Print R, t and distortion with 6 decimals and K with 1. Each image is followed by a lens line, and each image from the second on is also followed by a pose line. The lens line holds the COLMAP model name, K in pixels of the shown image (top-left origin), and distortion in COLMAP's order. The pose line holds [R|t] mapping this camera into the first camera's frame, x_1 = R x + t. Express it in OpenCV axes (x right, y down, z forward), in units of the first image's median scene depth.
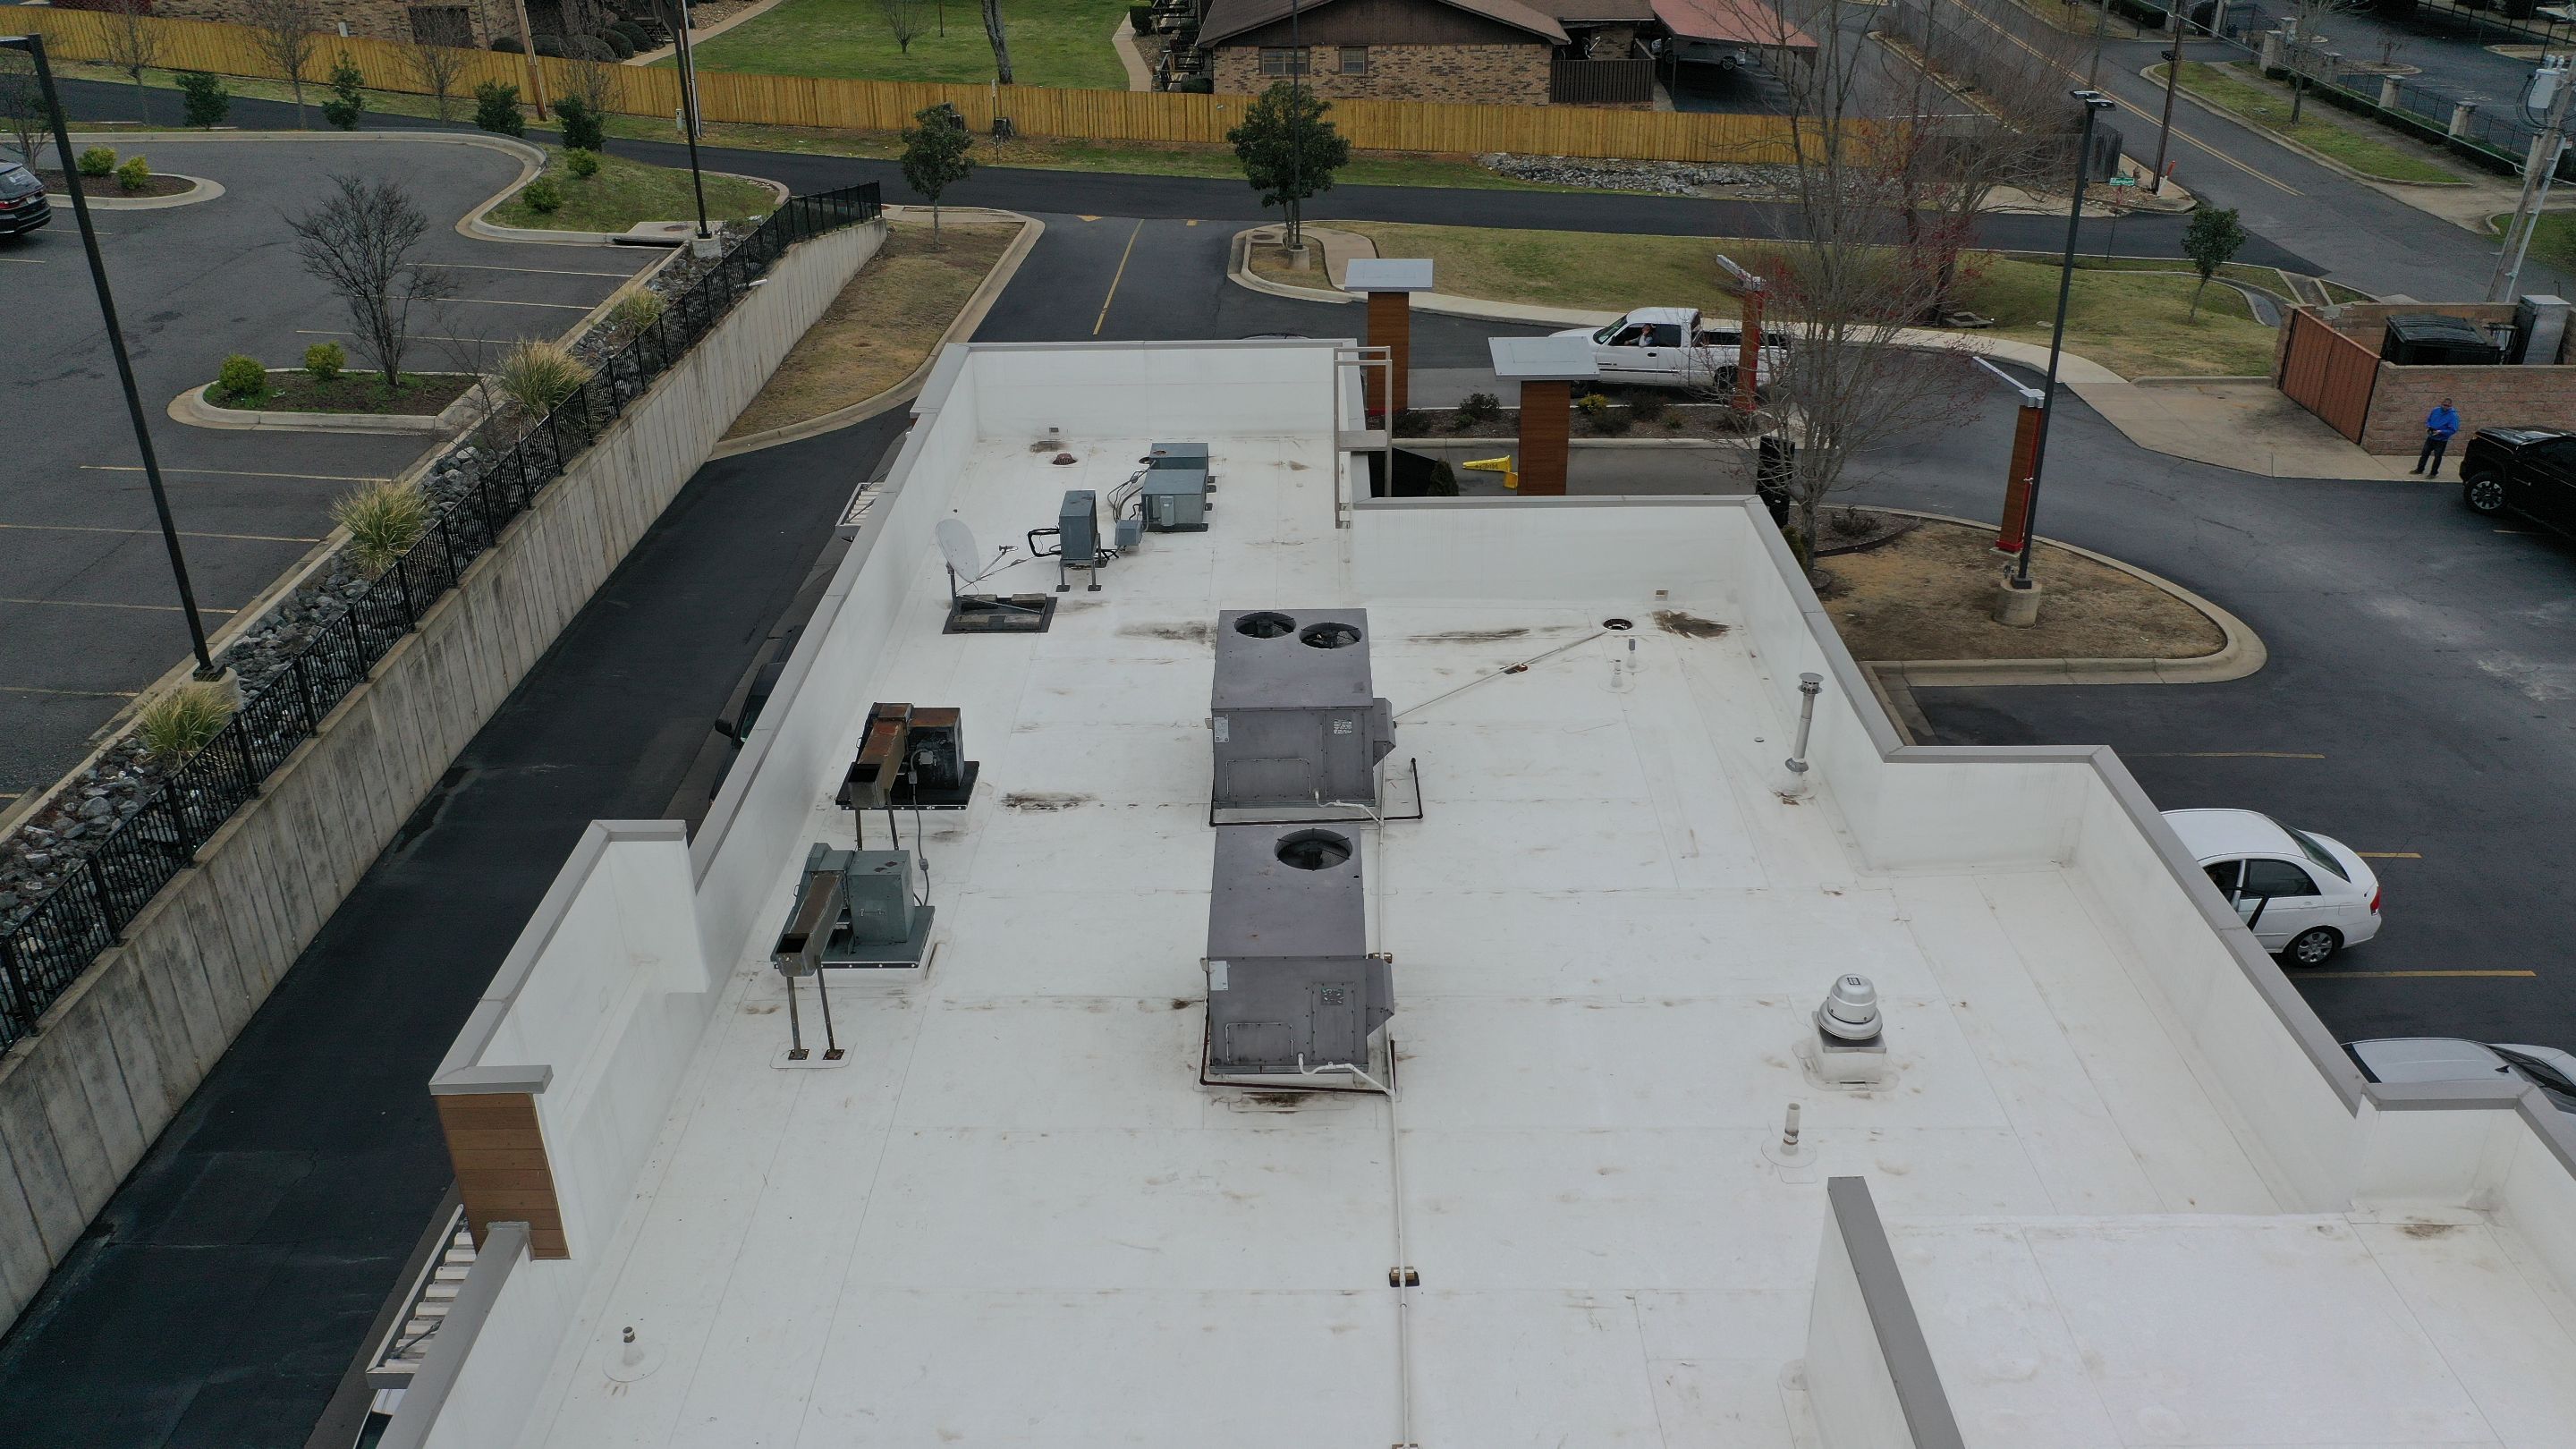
lens RADIAL K [[2020.7, 0, 1285.6], [0, 2020.7, 716.1], [0, 0, 1]] dist [-0.011252, 0.004956]
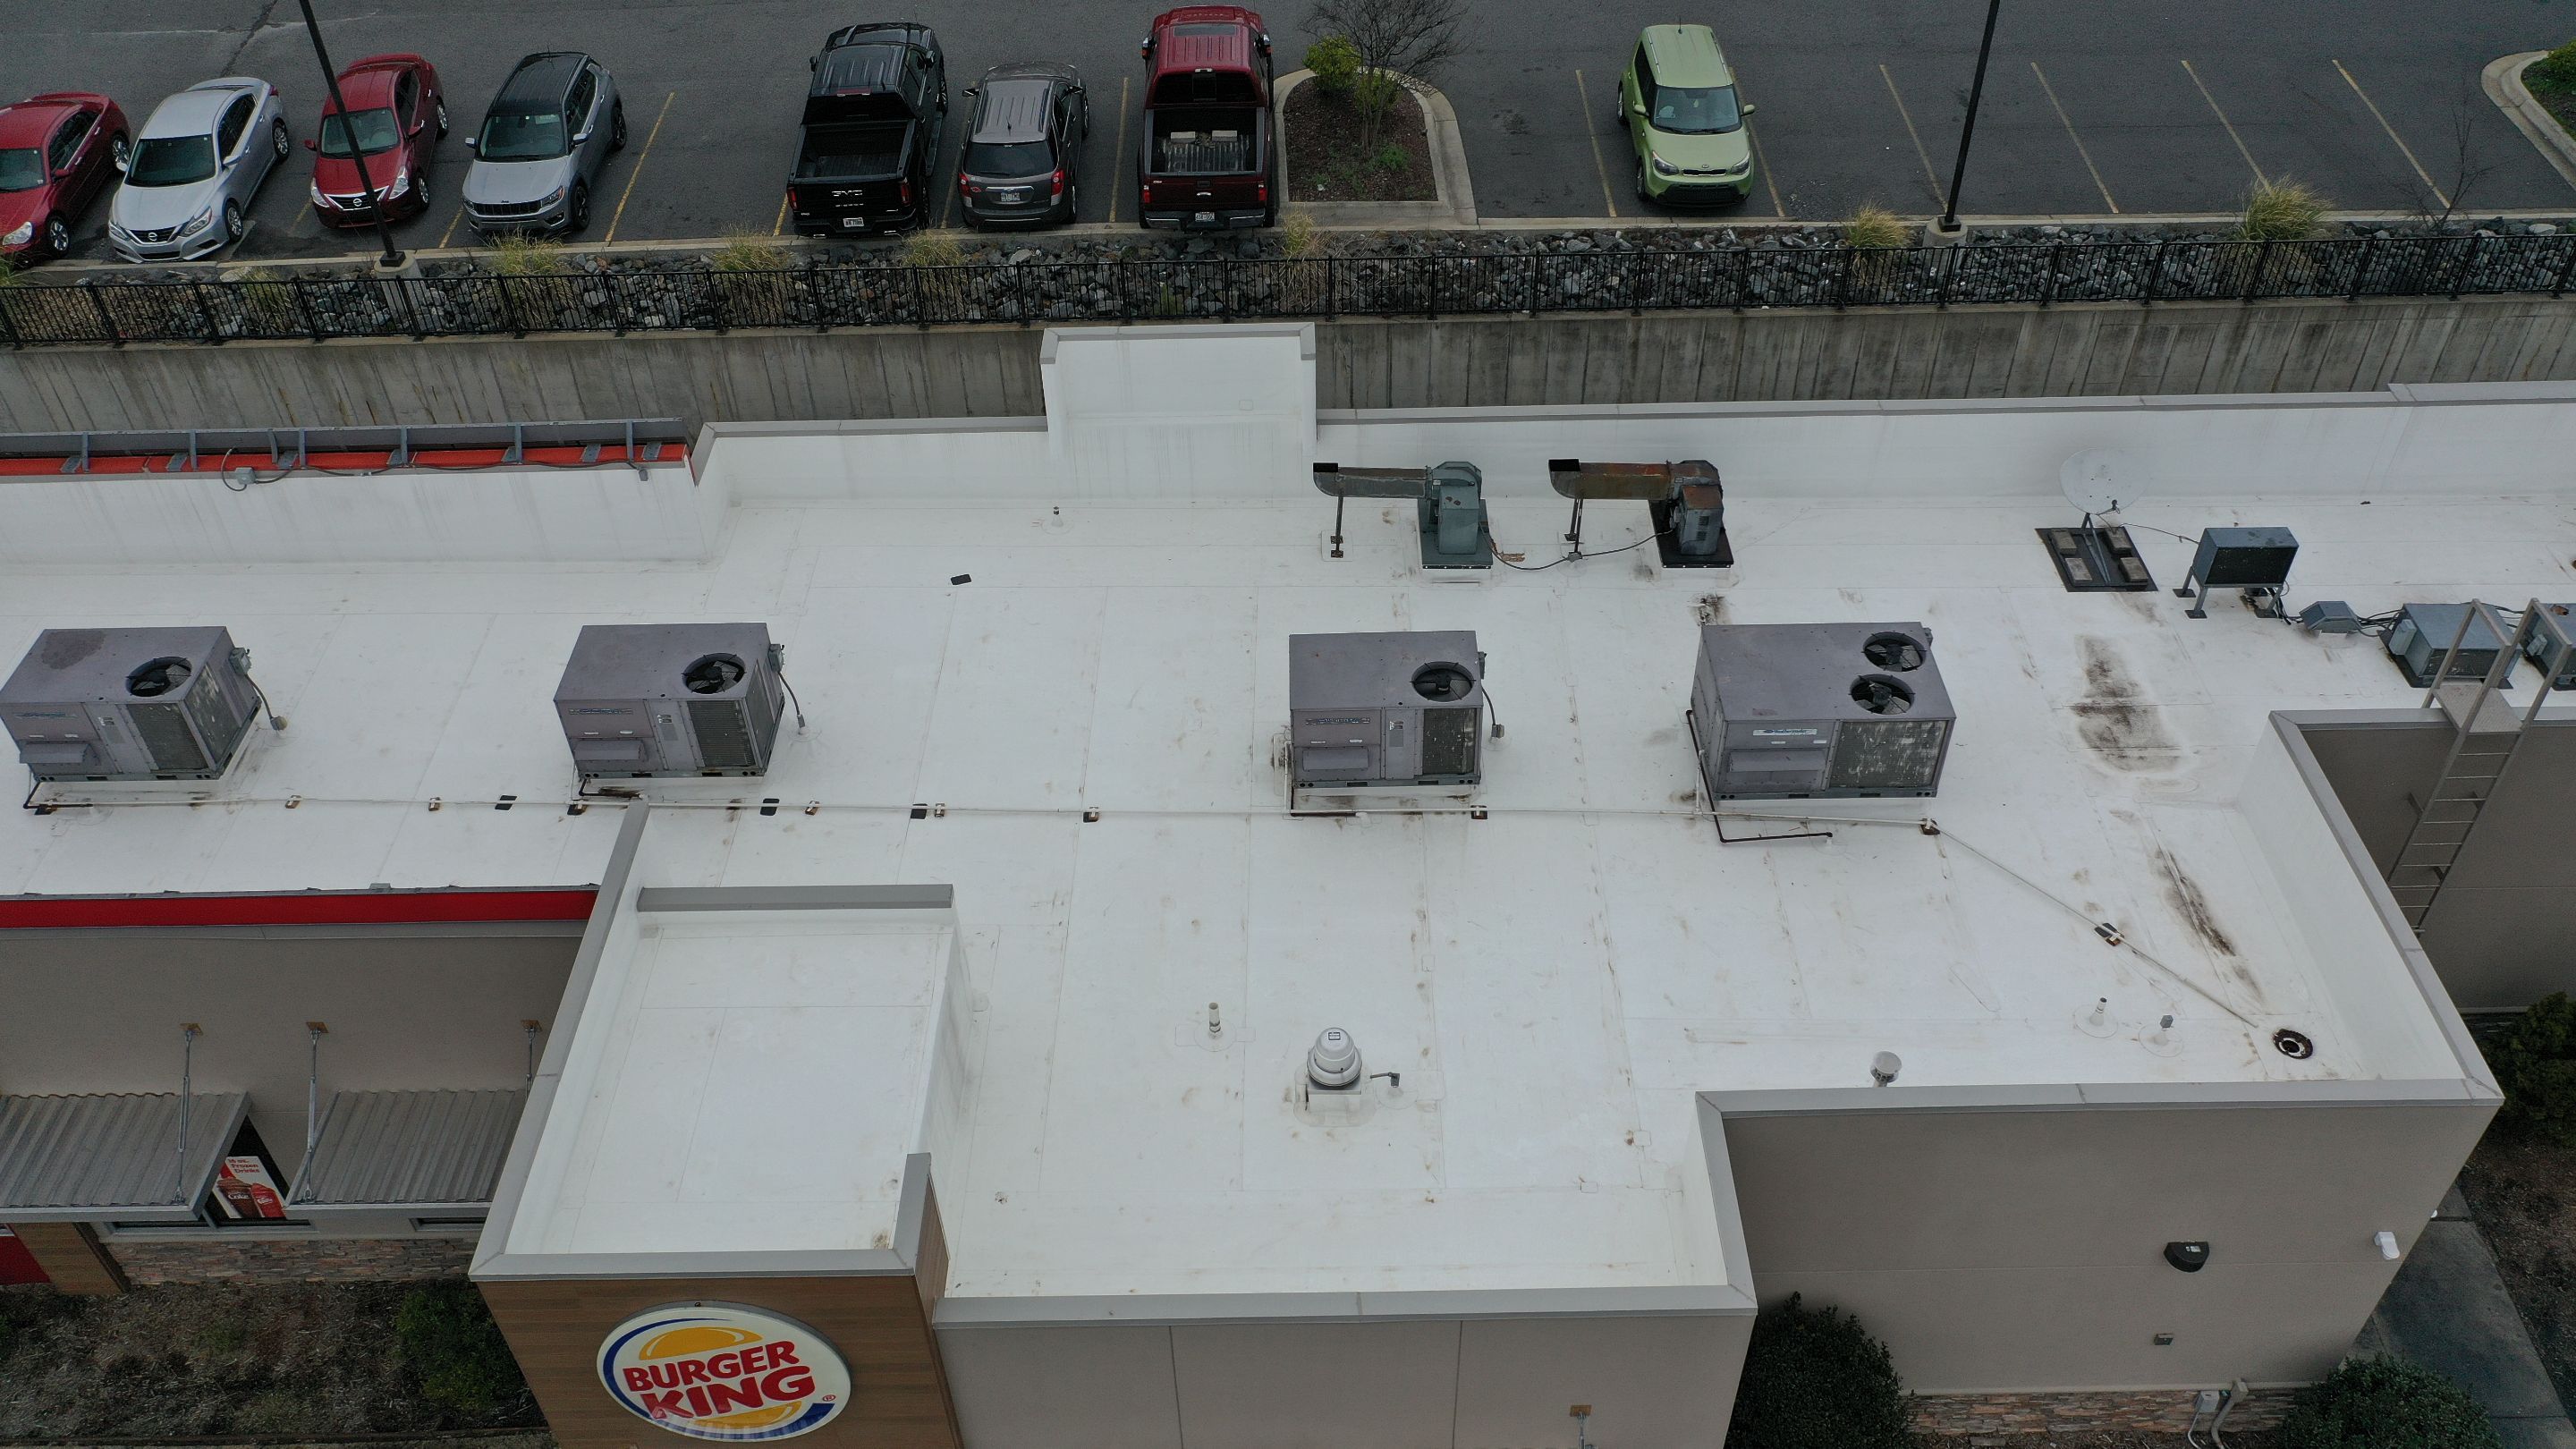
lens RADIAL K [[2020.7, 0, 1285.6], [0, 2020.7, 716.1], [0, 0, 1]] dist [-0.011252, 0.004956]
pose [[0.008337, 0.675304, -0.737493, 0.395208], [-0.432119, 0.667534, 0.606360, -0.264393], [0.901778, 0.313629, 0.297376, 0.228188]]
